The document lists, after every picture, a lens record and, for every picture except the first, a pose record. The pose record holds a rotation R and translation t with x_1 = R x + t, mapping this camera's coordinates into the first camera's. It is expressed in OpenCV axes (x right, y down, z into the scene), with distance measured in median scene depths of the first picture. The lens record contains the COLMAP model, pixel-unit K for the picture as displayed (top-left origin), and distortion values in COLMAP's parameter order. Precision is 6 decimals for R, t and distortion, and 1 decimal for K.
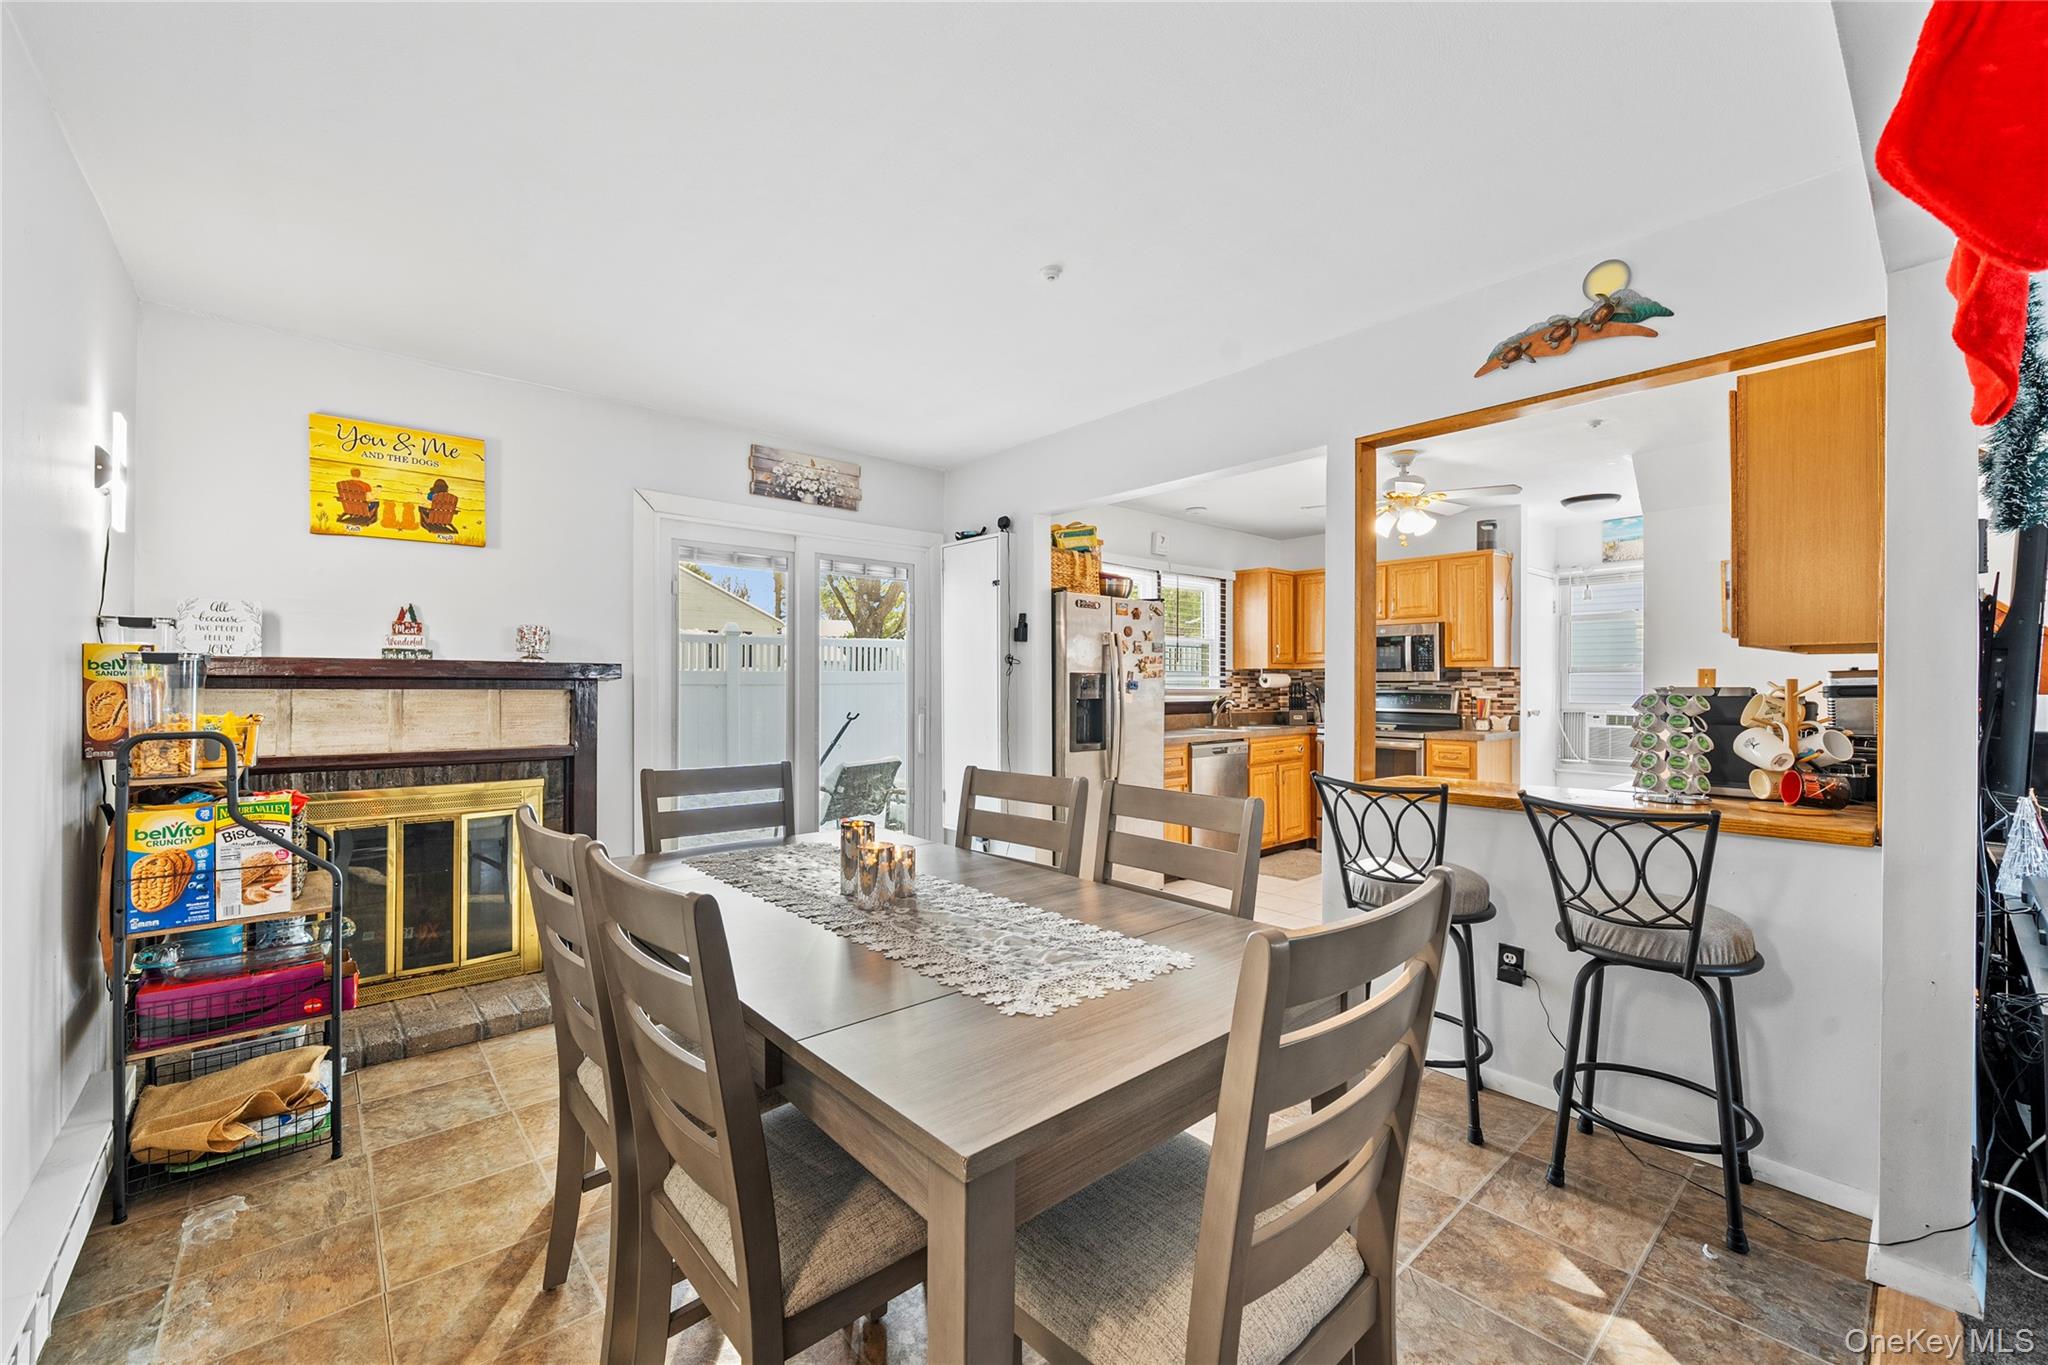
lens RADIAL K [[827.6, 0, 1011.7], [0, 827.6, 684.4], [0, 0, 1]] dist [0.000162, -0.000047]
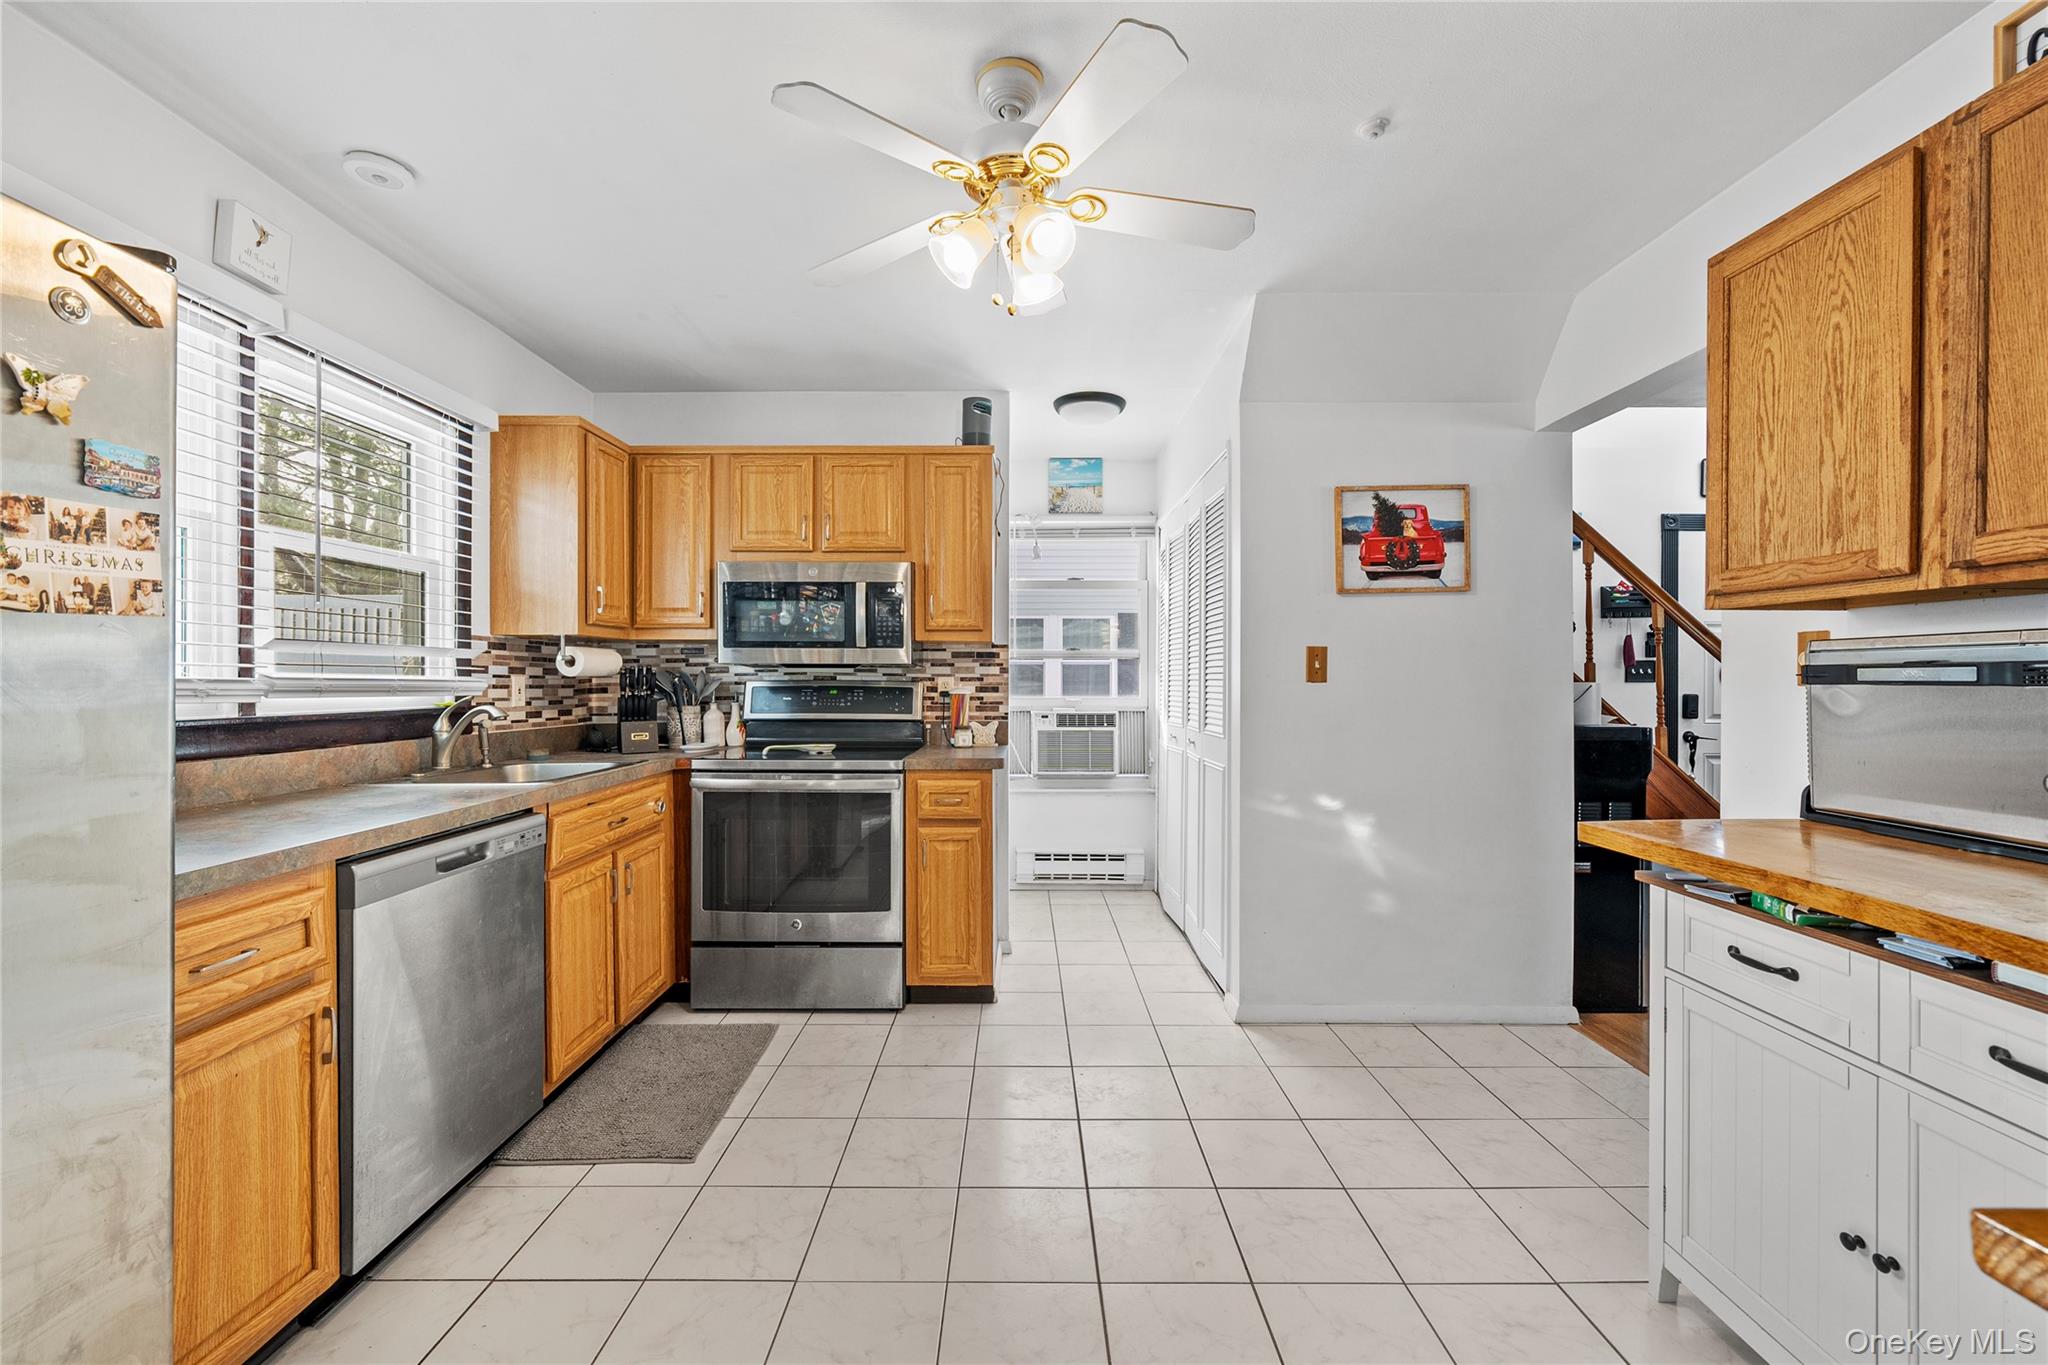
lens RADIAL K [[820.7, 0, 1024.4], [0, 820.7, 678.9], [0, 0, 1]] dist [-0.001736, -0.000230]
pose [[0.650991, 0.001283, 0.759084, 0.129113], [-0.001641, 0.999999, -0.000283, 0.005380], [-0.759083, -0.001061, 0.650993, 0.534108]]
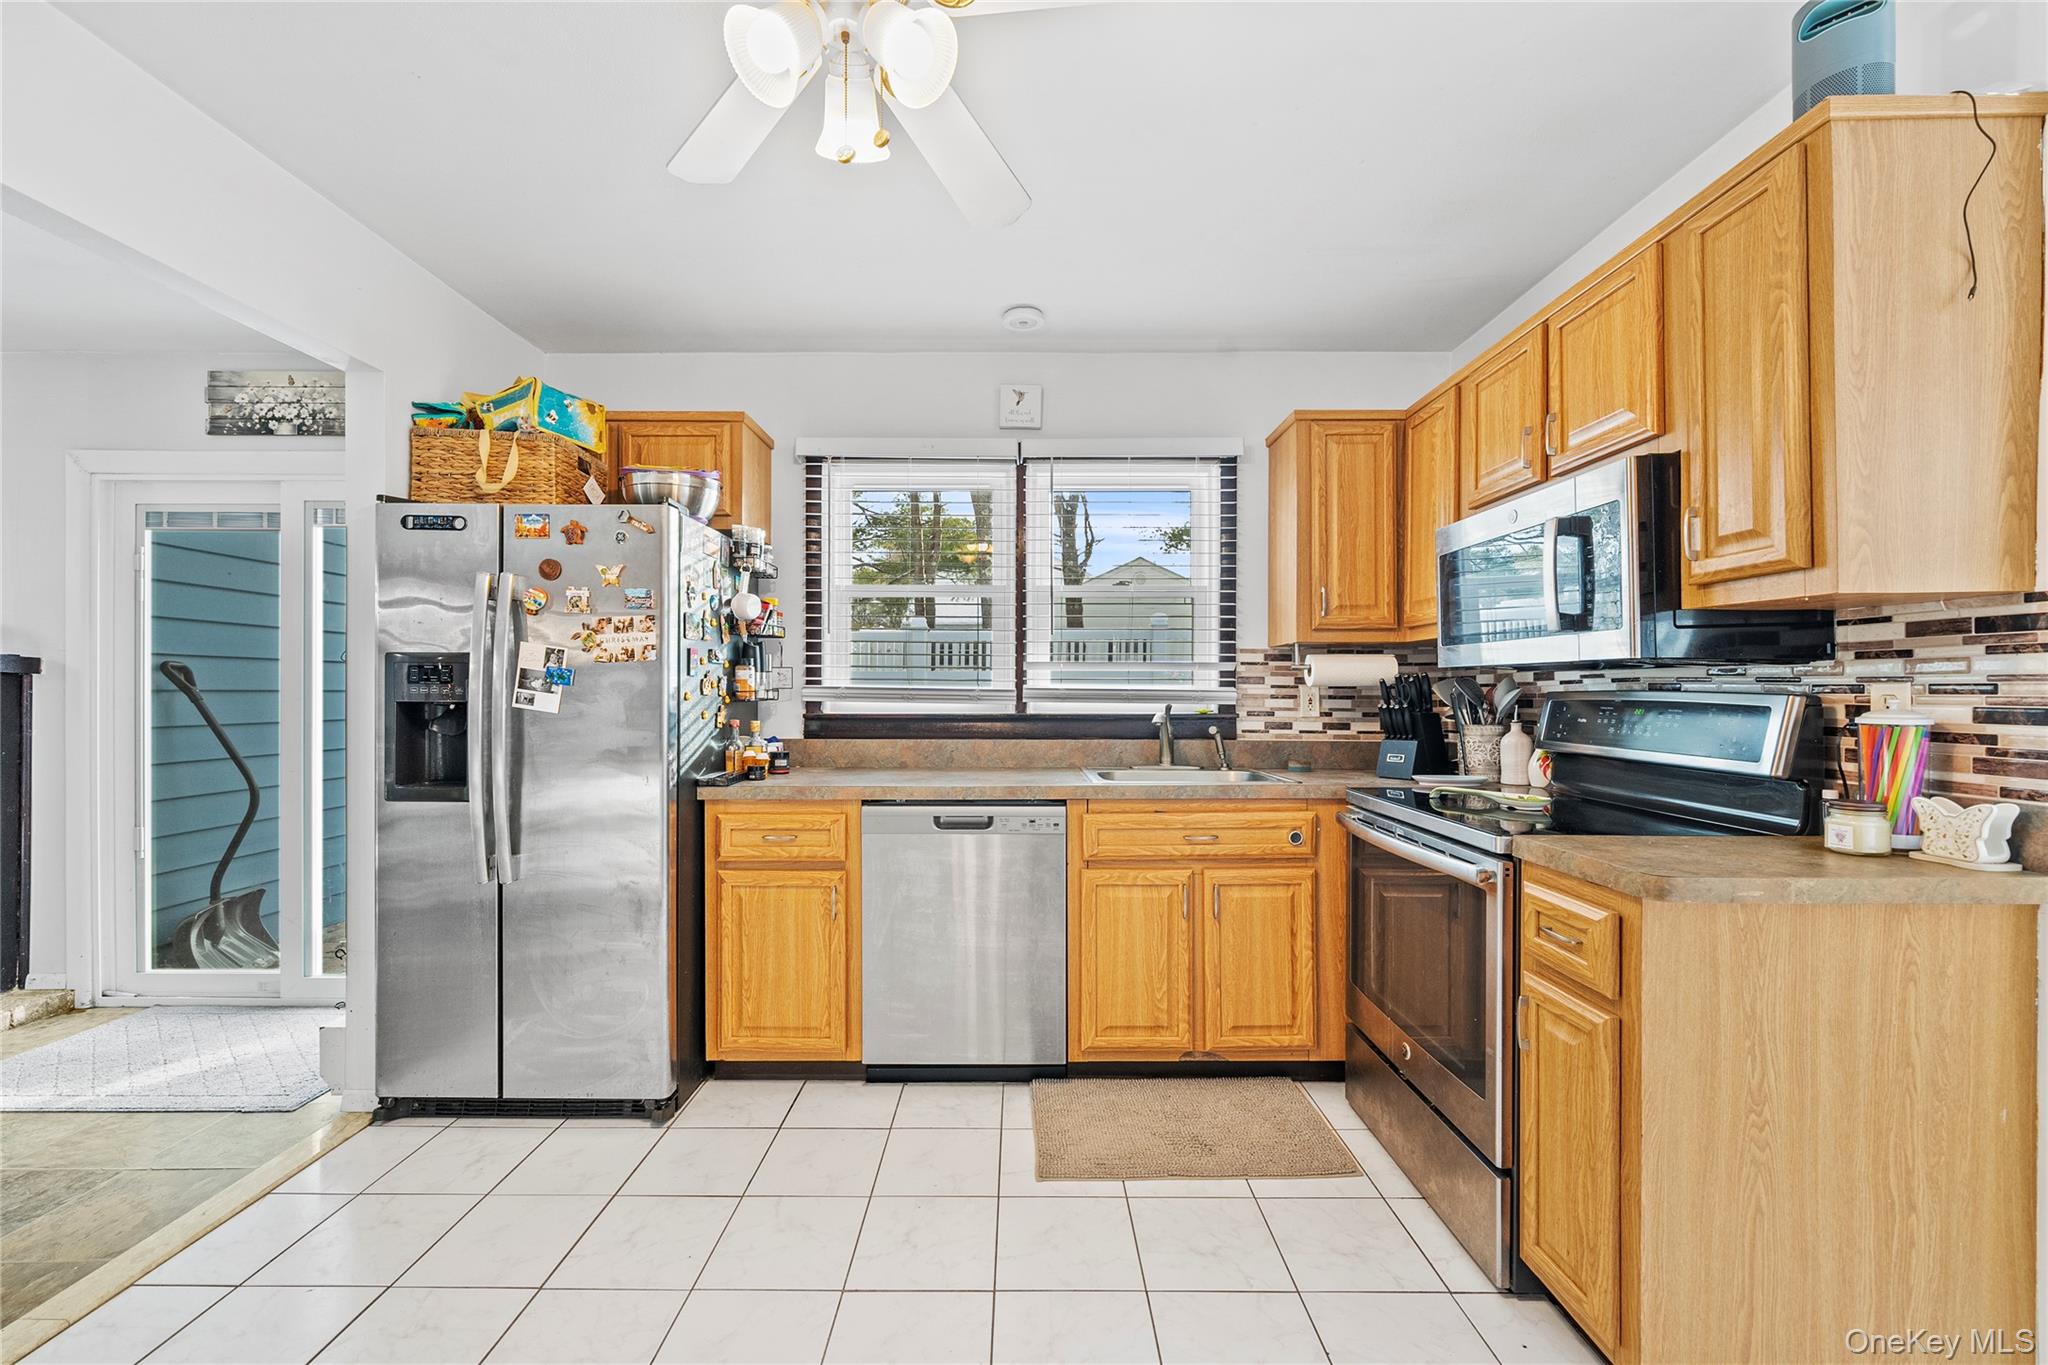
lens RADIAL K [[821.4, 0, 1019.9], [0, 821.4, 692.6], [0, 0, 1]] dist [-0.002380, -0.000236]
pose [[0.753854, 0.003086, -0.657034, 0.504586], [-0.000744, 0.999992, 0.003843, 0.005947], [0.657041, -0.002408, 0.753851, 0.602335]]
